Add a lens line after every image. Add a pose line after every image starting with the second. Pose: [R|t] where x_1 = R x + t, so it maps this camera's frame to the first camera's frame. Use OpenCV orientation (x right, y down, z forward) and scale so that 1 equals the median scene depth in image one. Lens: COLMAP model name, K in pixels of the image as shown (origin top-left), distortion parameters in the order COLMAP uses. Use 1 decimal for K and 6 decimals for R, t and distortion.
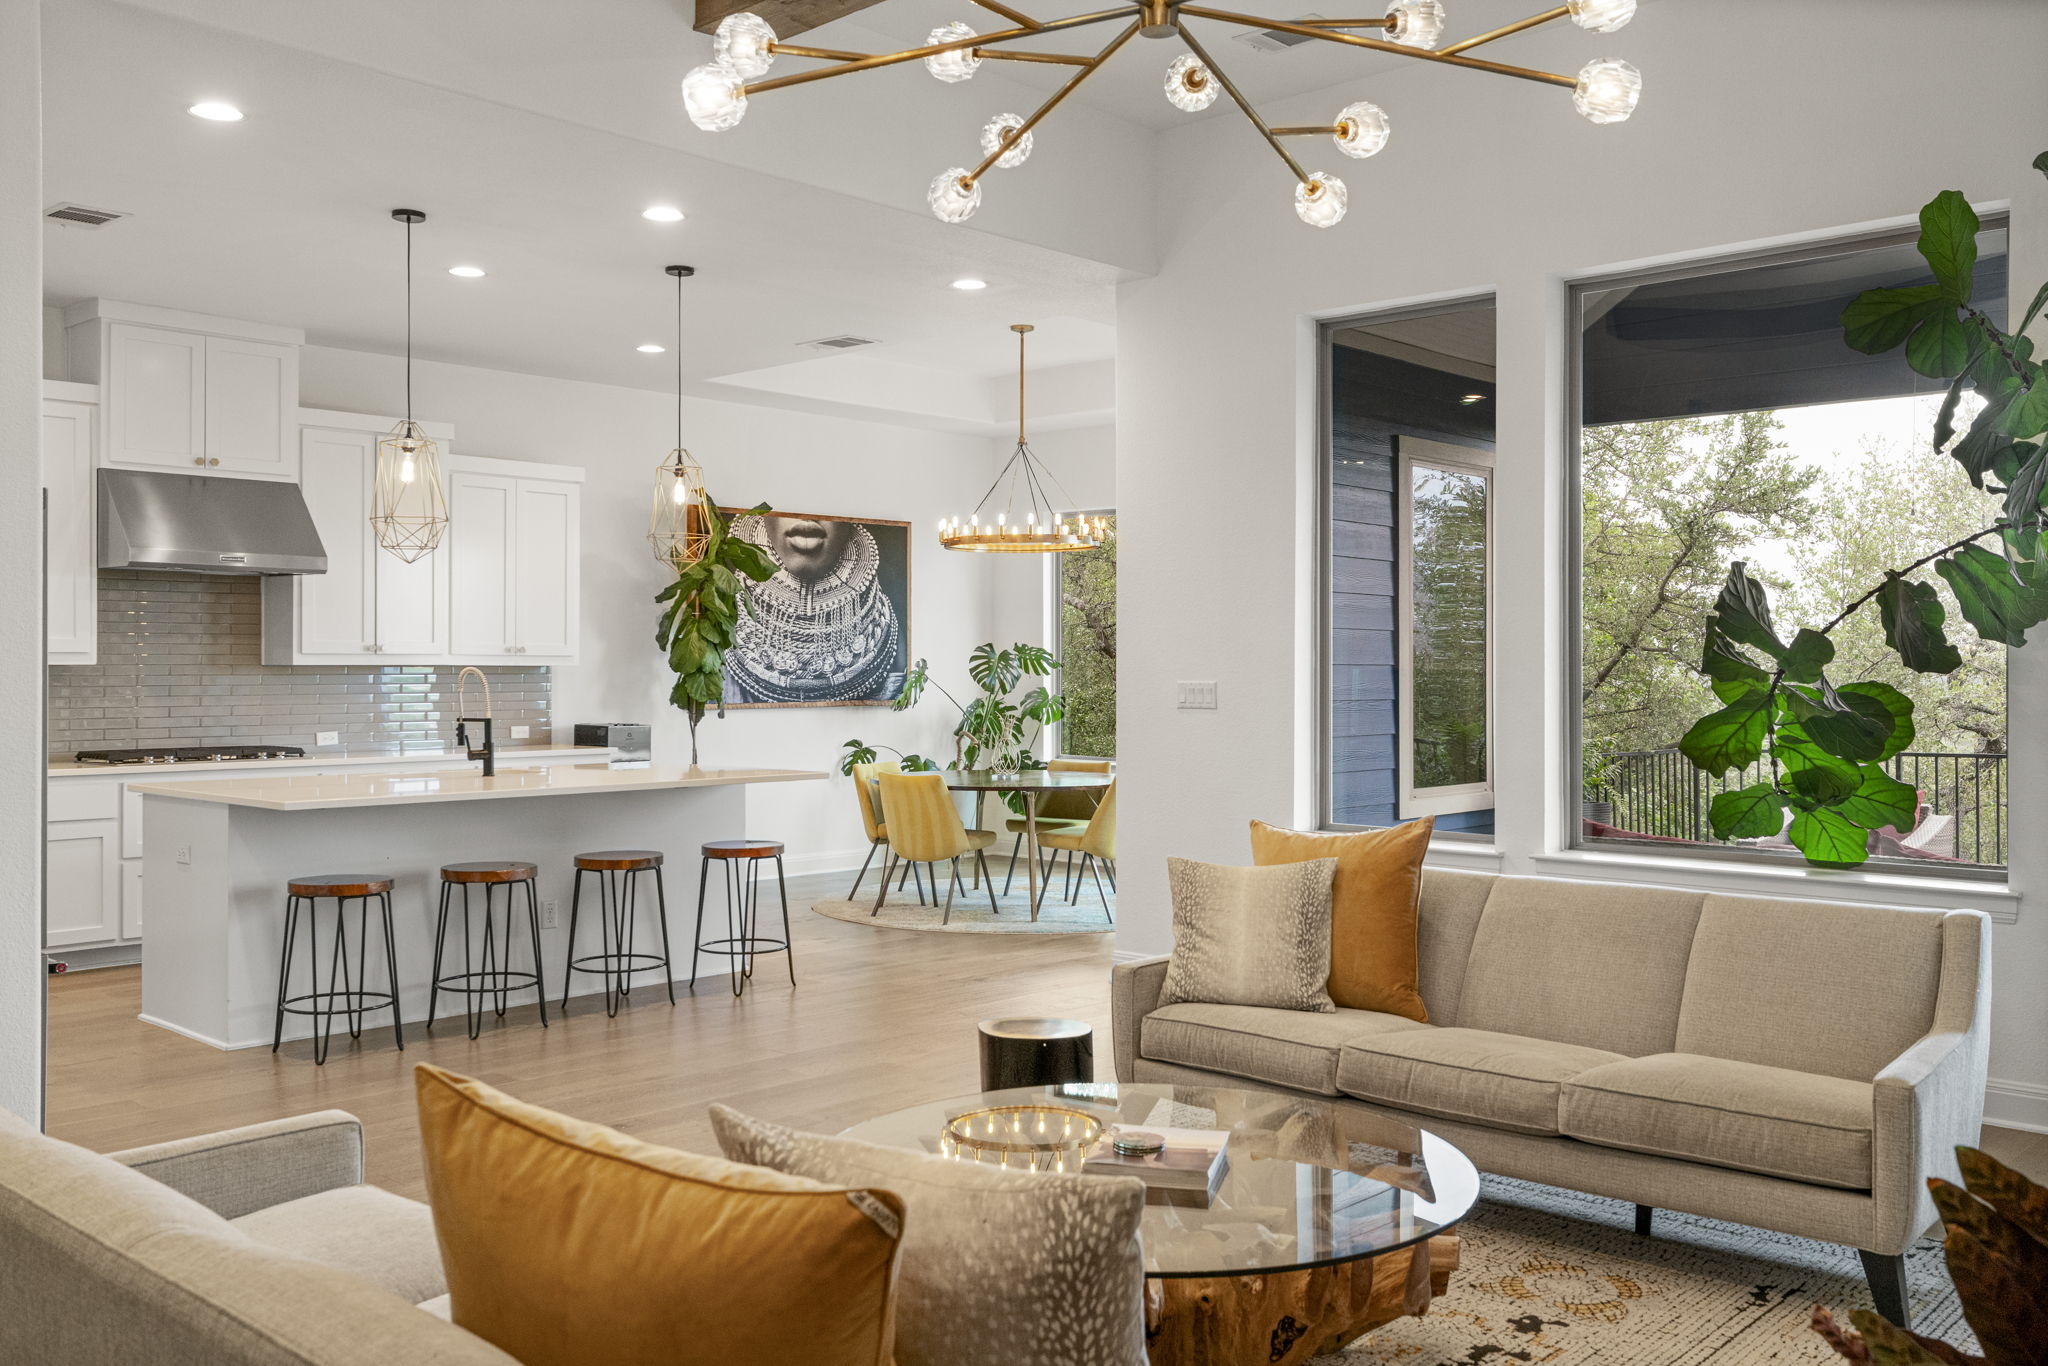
lens RADIAL K [[1777.1, 0, 1023.4], [0, 1777.1, 676.9], [0, 0, 1]] dist [0.025006, -0.016082]
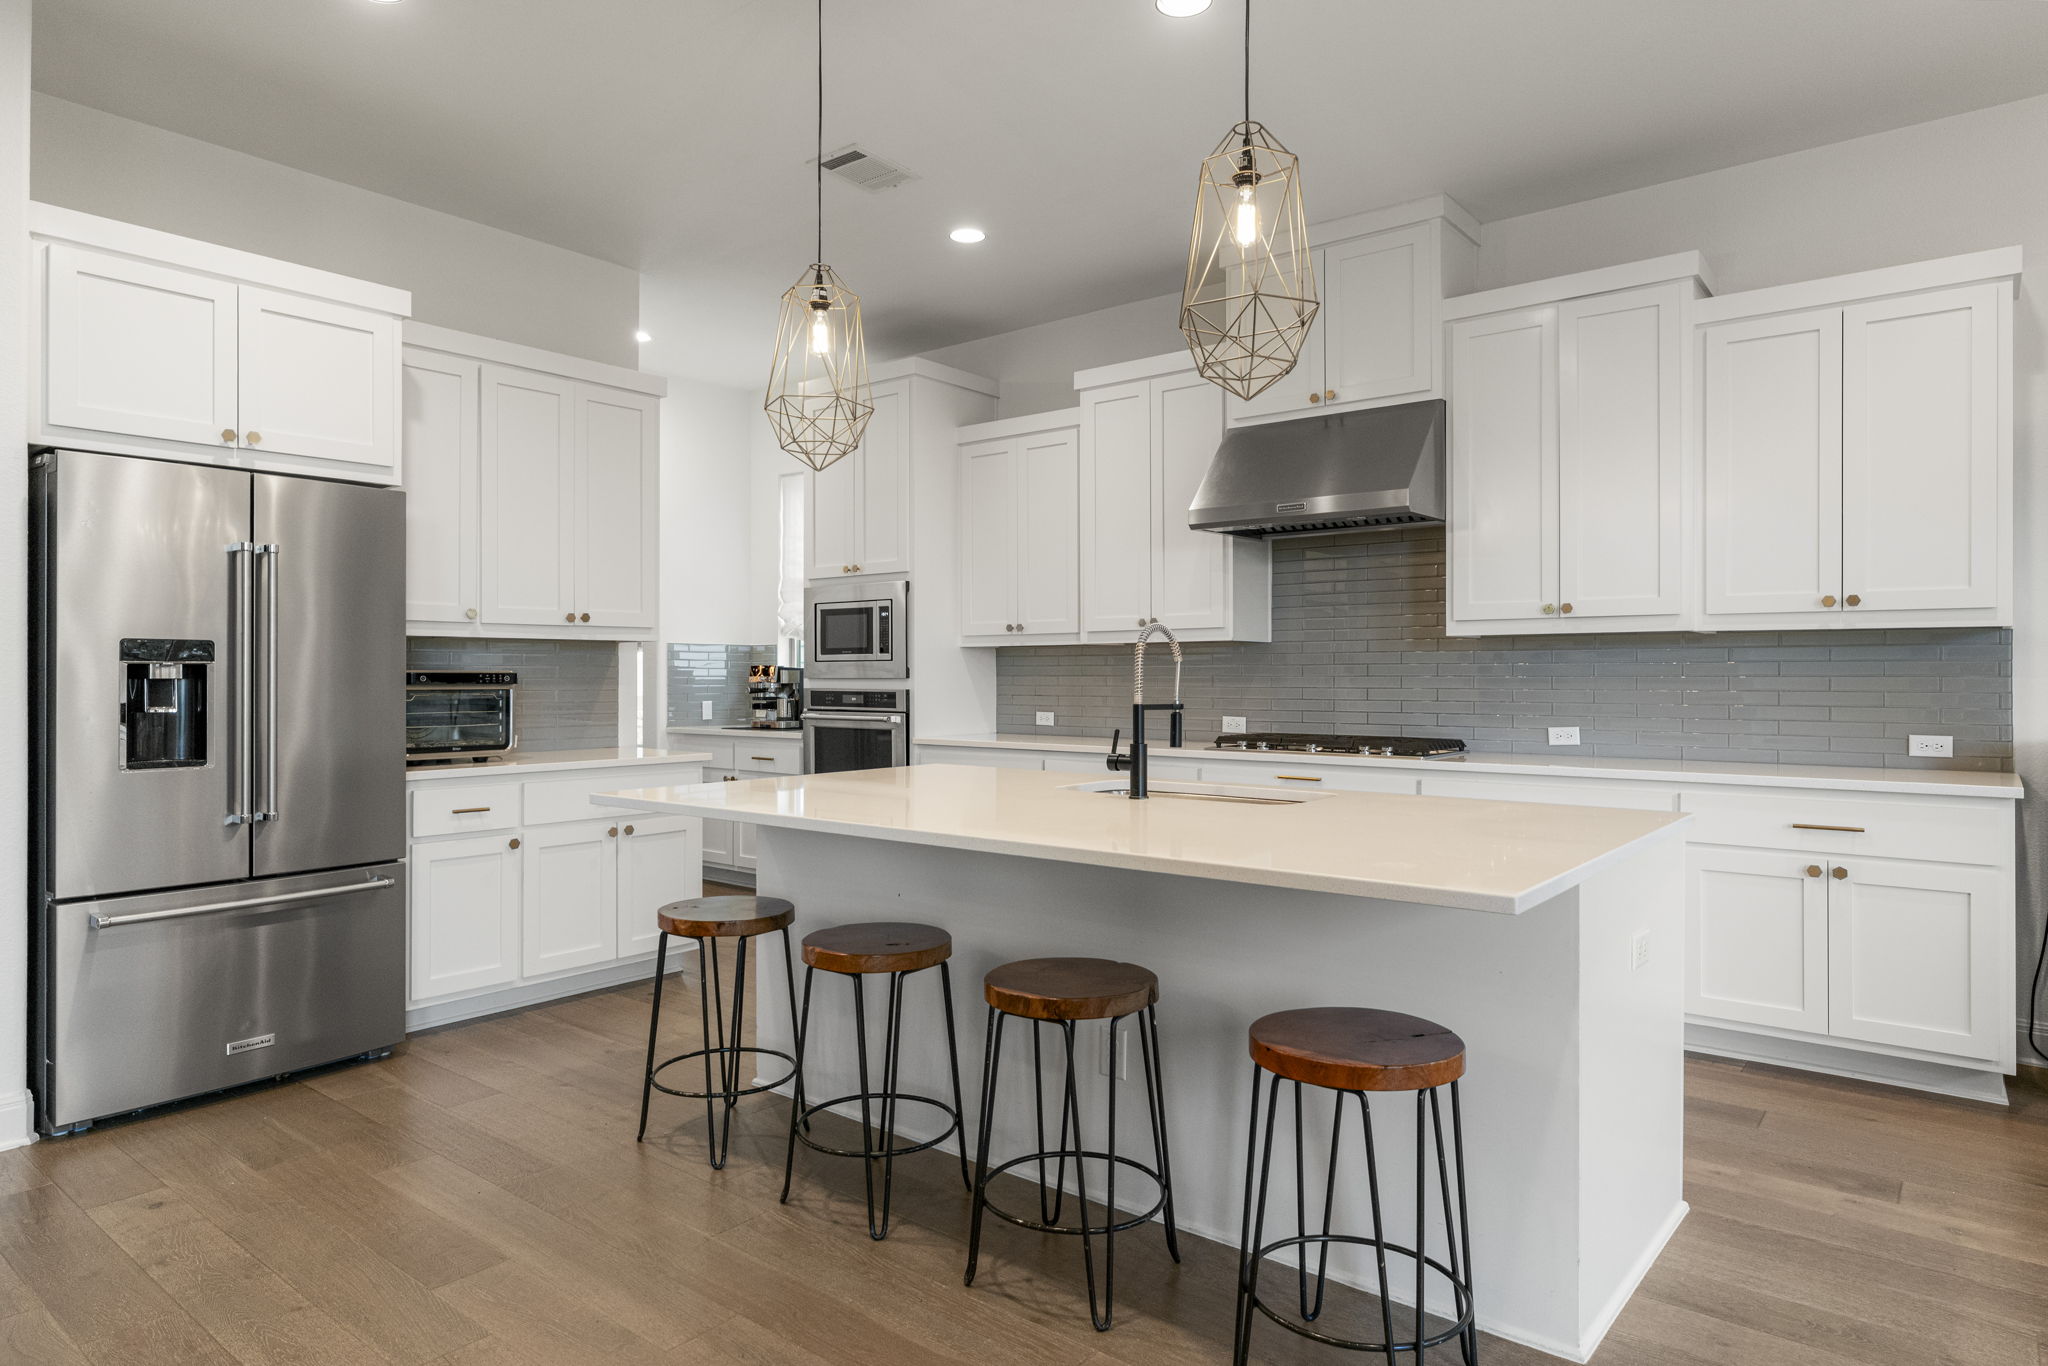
lens RADIAL K [[1217.3, 0, 1031.2], [0, 1217.3, 673.8], [0, 0, 1]] dist [0.002836, 0.000576]
pose [[0.080560, -0.002636, -0.996746, 0.098837], [-0.005050, 0.999983, -0.003053, 0.012215], [0.996737, 0.005279, 0.080545, 0.789969]]
